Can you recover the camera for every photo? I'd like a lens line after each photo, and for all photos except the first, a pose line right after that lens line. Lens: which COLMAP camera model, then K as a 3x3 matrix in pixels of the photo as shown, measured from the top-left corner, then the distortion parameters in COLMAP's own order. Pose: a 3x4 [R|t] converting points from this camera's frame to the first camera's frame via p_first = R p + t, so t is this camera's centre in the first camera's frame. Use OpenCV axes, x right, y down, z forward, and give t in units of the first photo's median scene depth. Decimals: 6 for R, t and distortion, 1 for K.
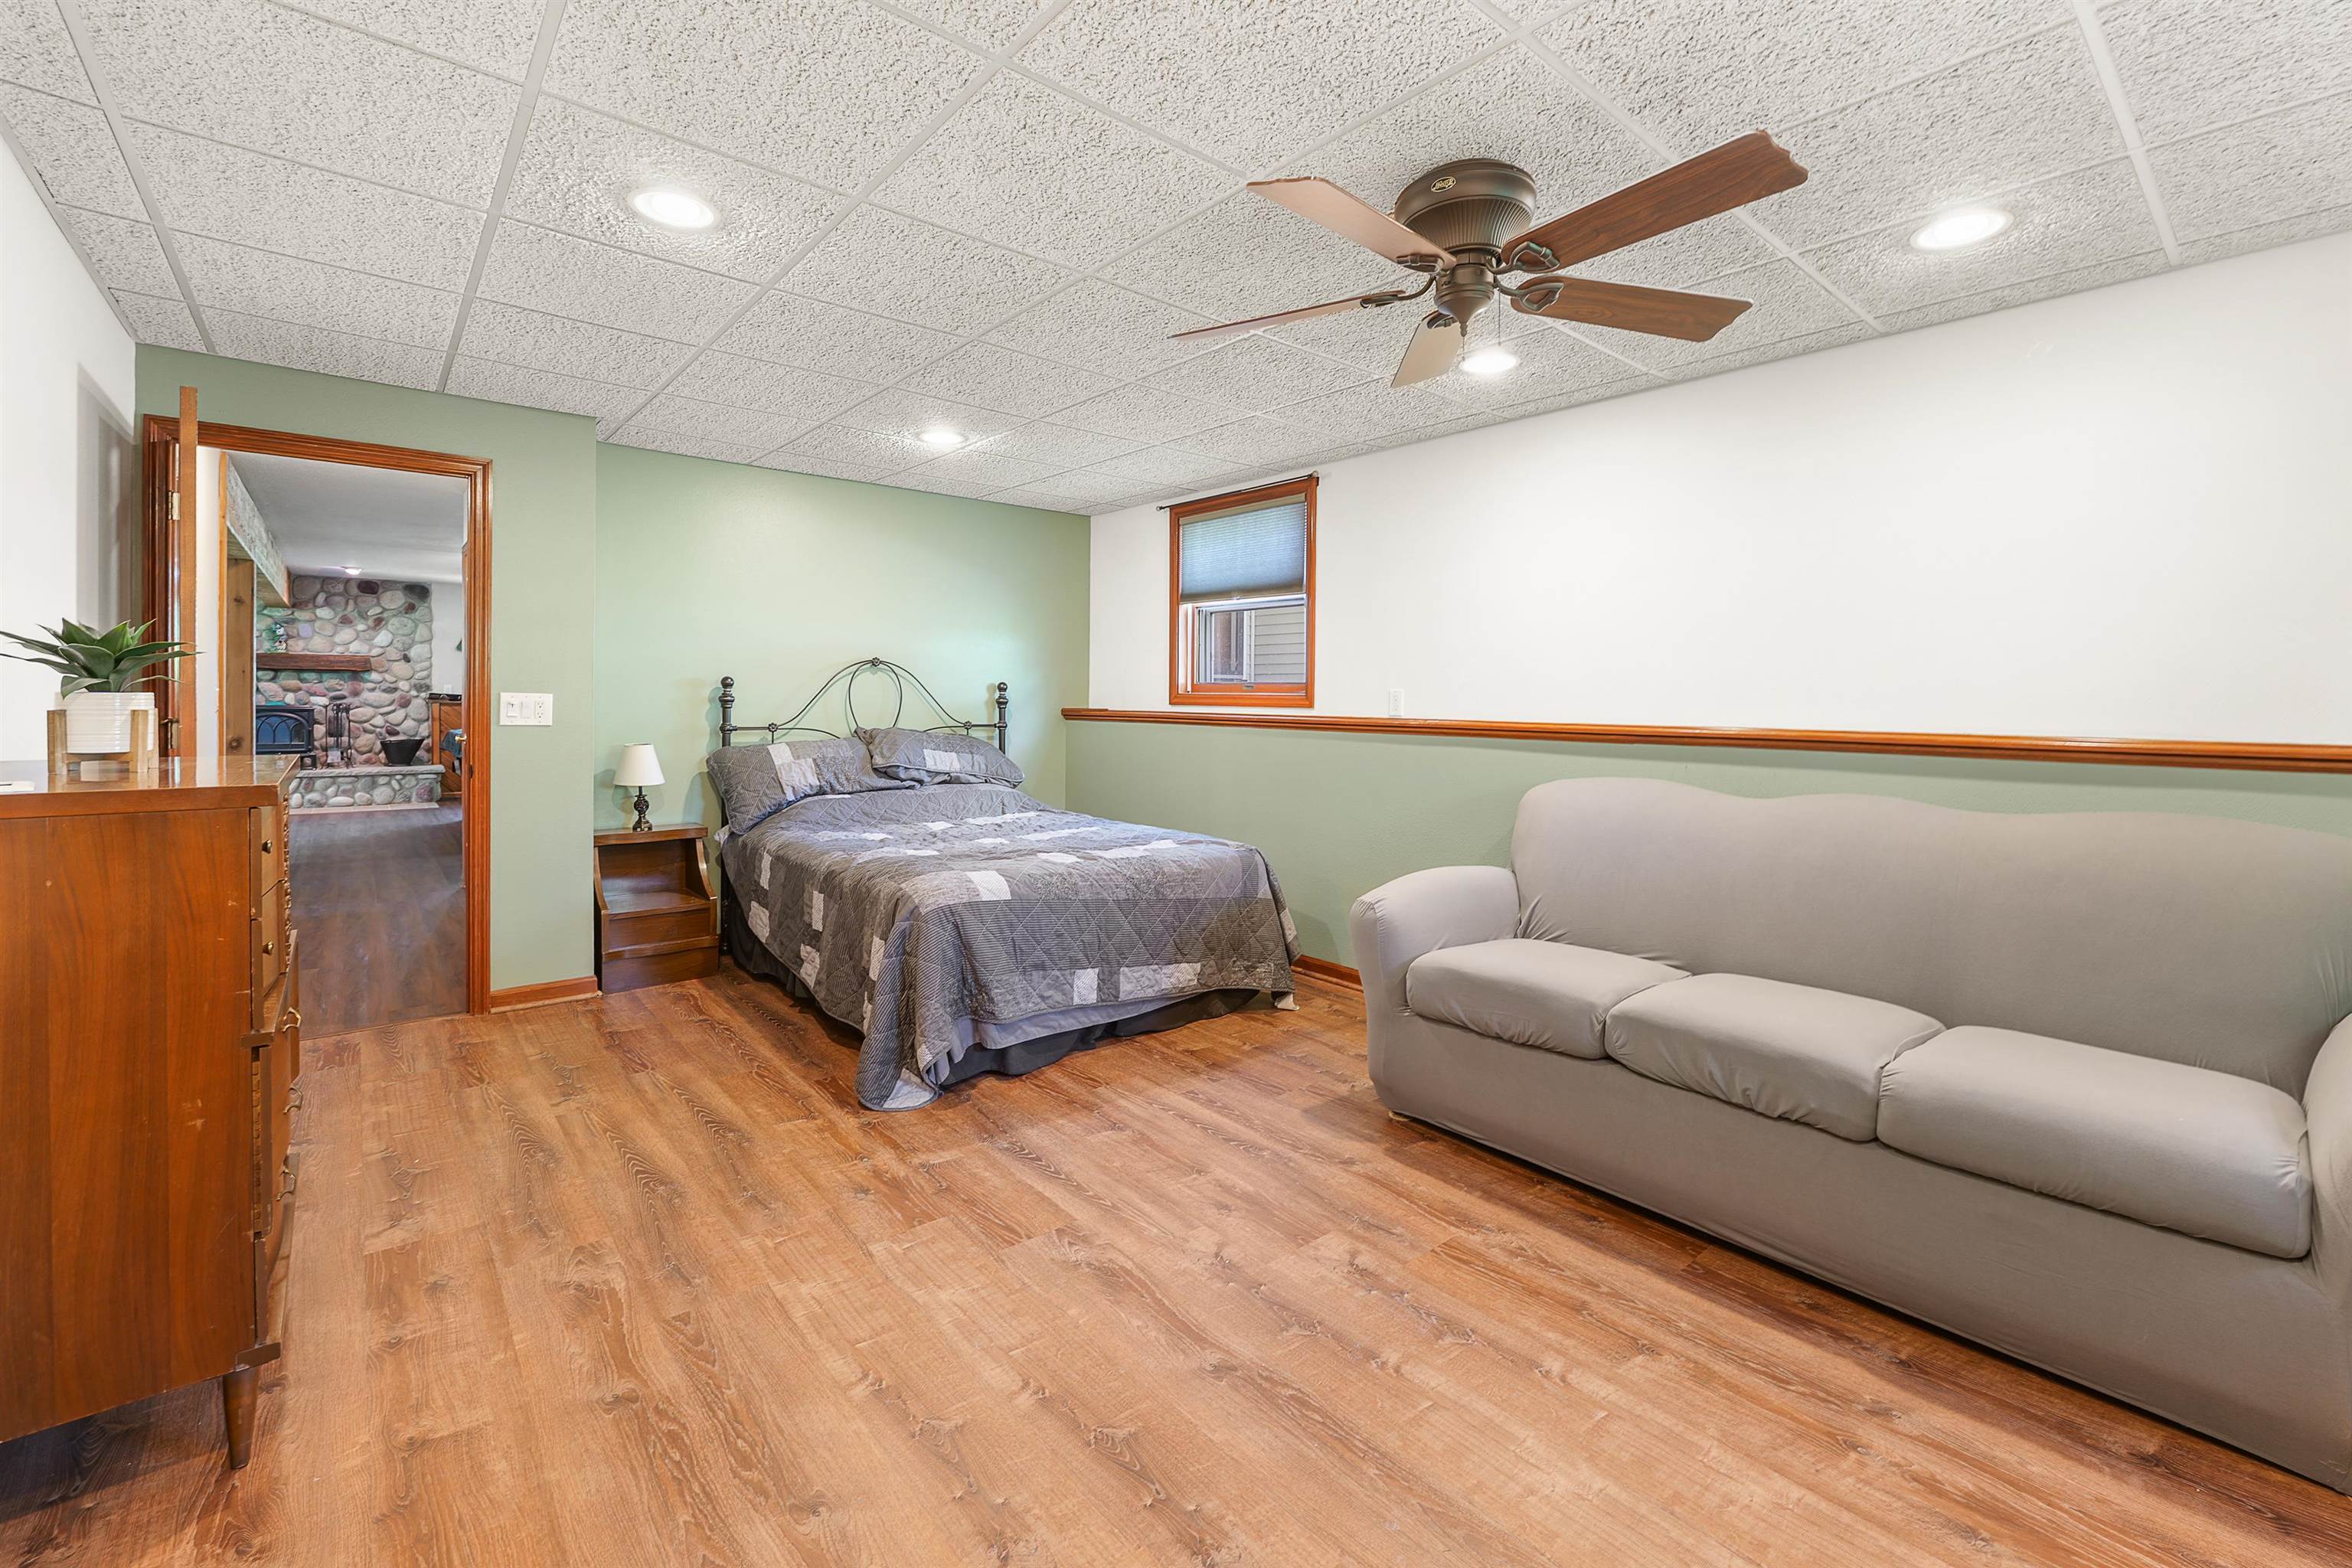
lens RADIAL K [[998.4, 0, 1171.0], [0, 998.4, 691.6], [0, 0, 1]] dist [-0.017595, 0.000249]
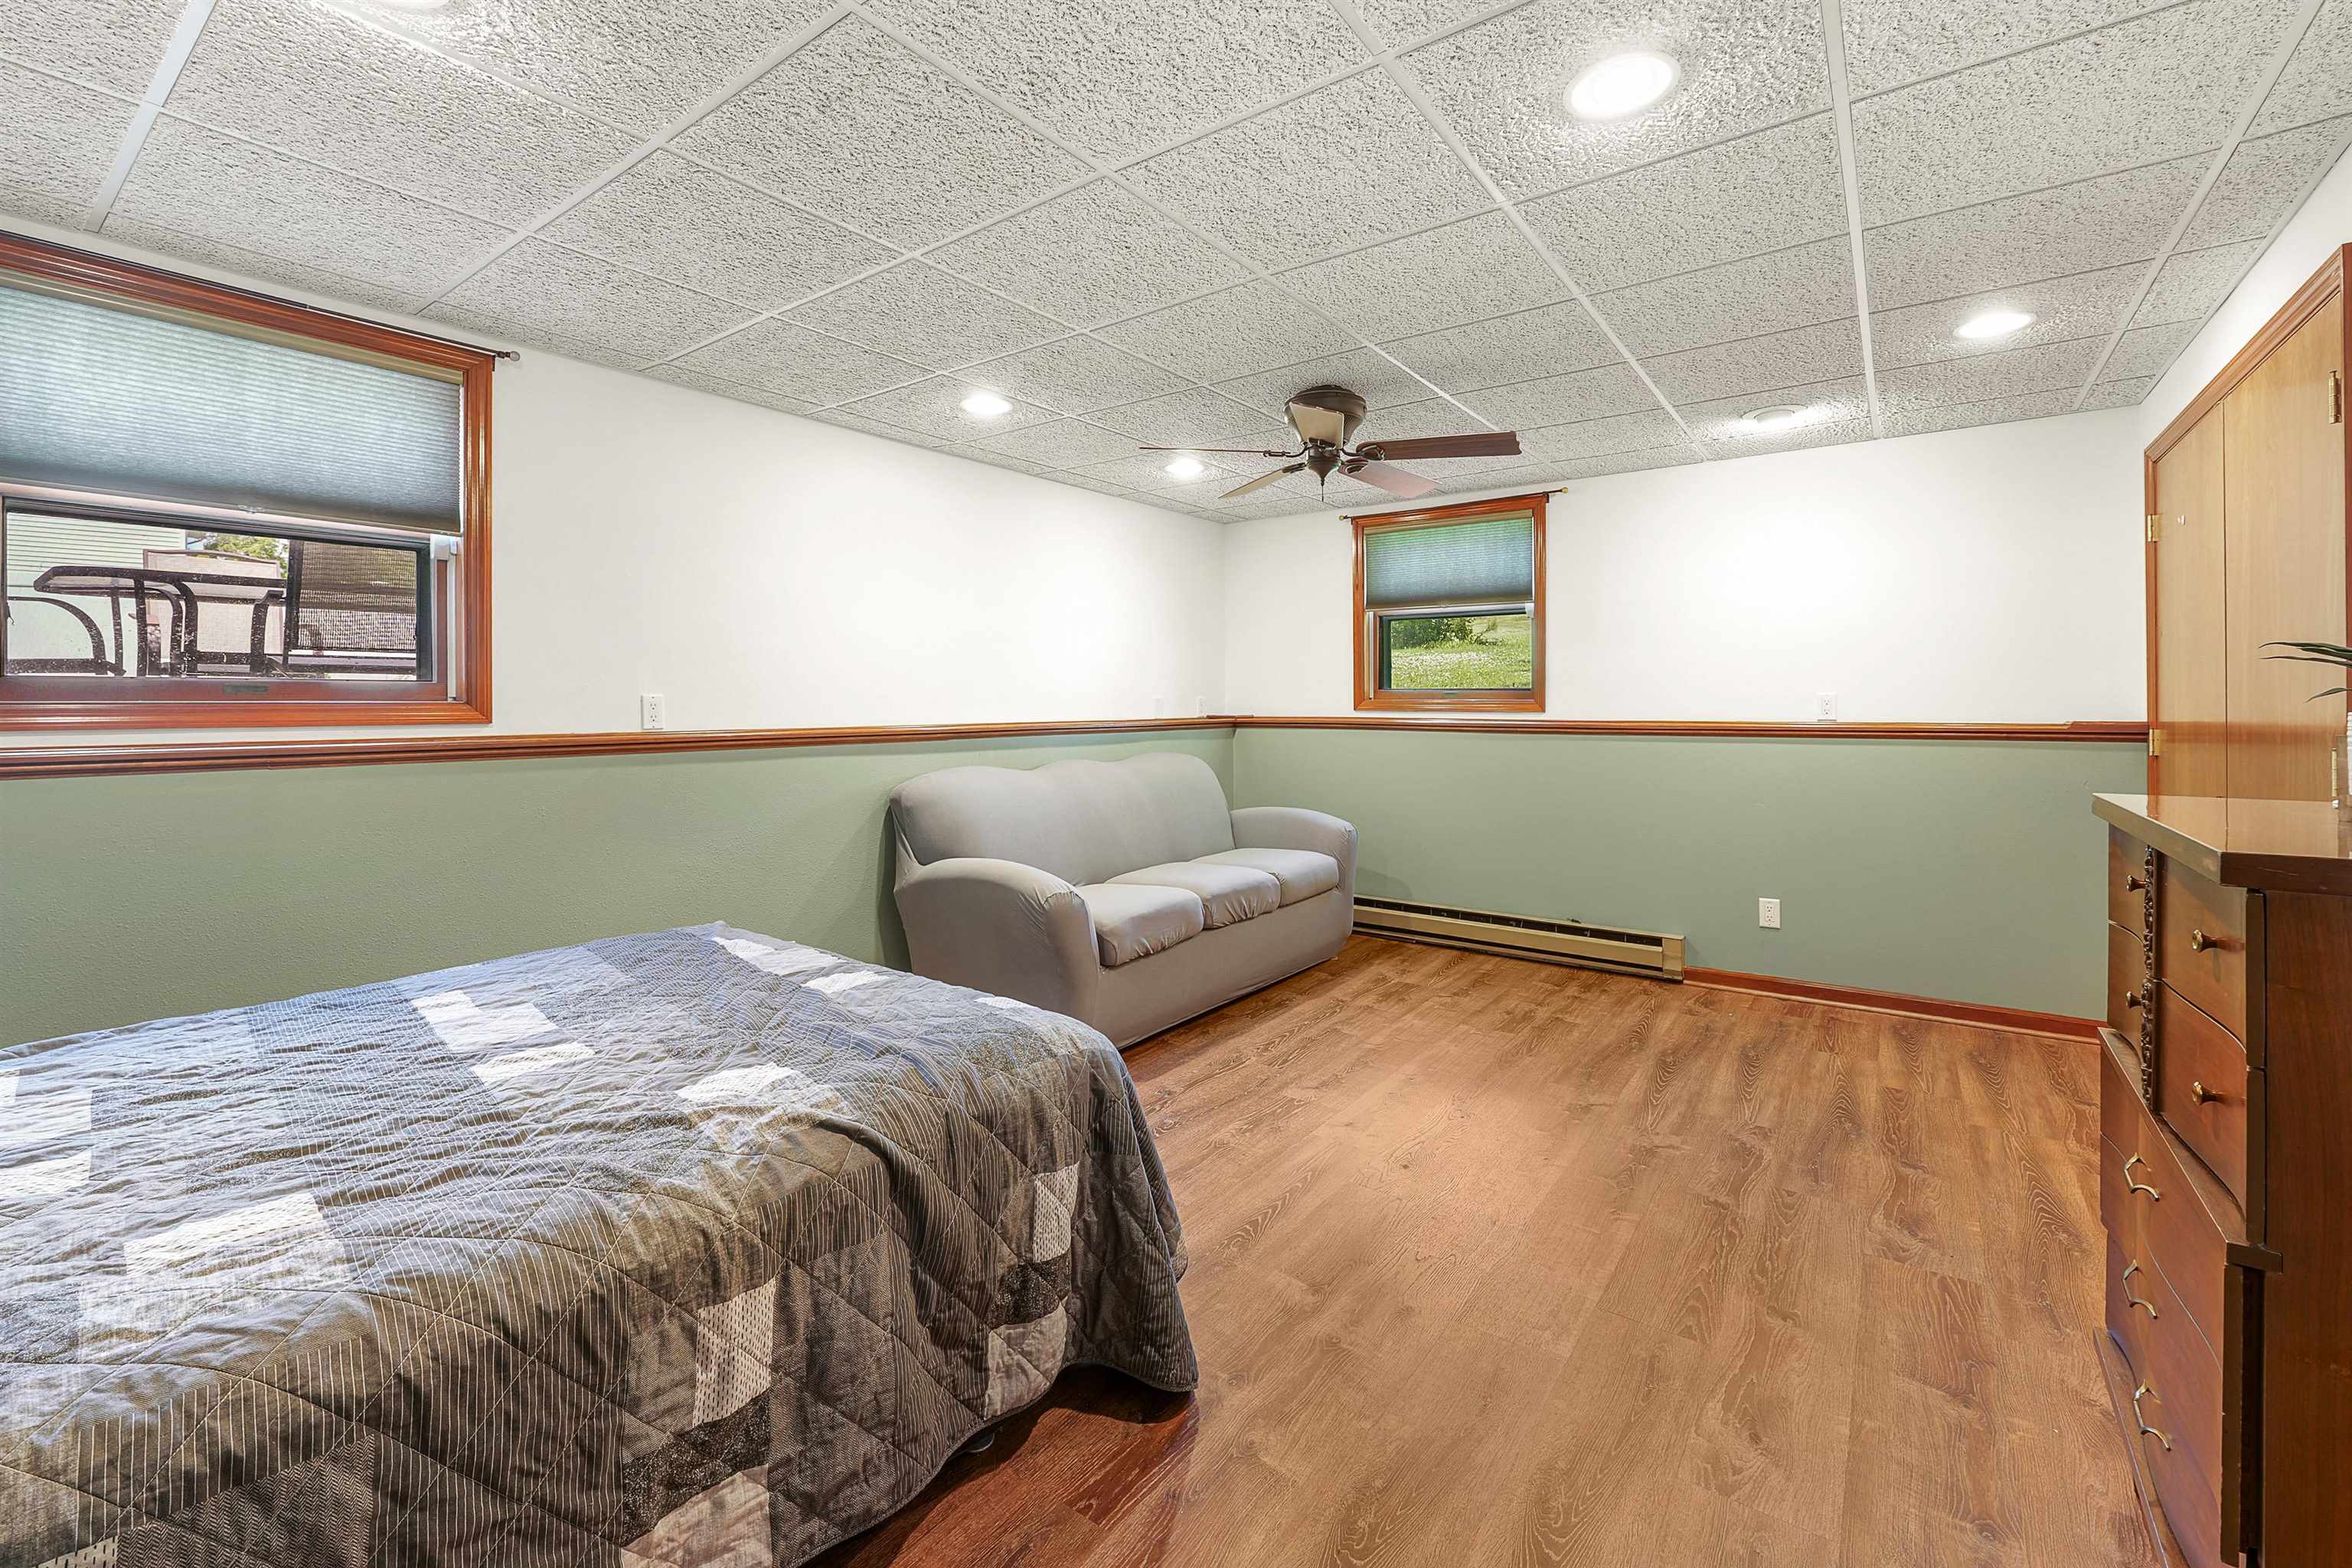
lens RADIAL K [[998.4, 0, 1171.0], [0, 998.4, 691.6], [0, 0, 1]] dist [-0.017595, 0.000249]
pose [[-0.242393, 0.001207, 0.970178, -1.159604], [-0.001726, 0.999997, -0.001676, -0.006551], [-0.970177, -0.002081, -0.242390, 1.521012]]
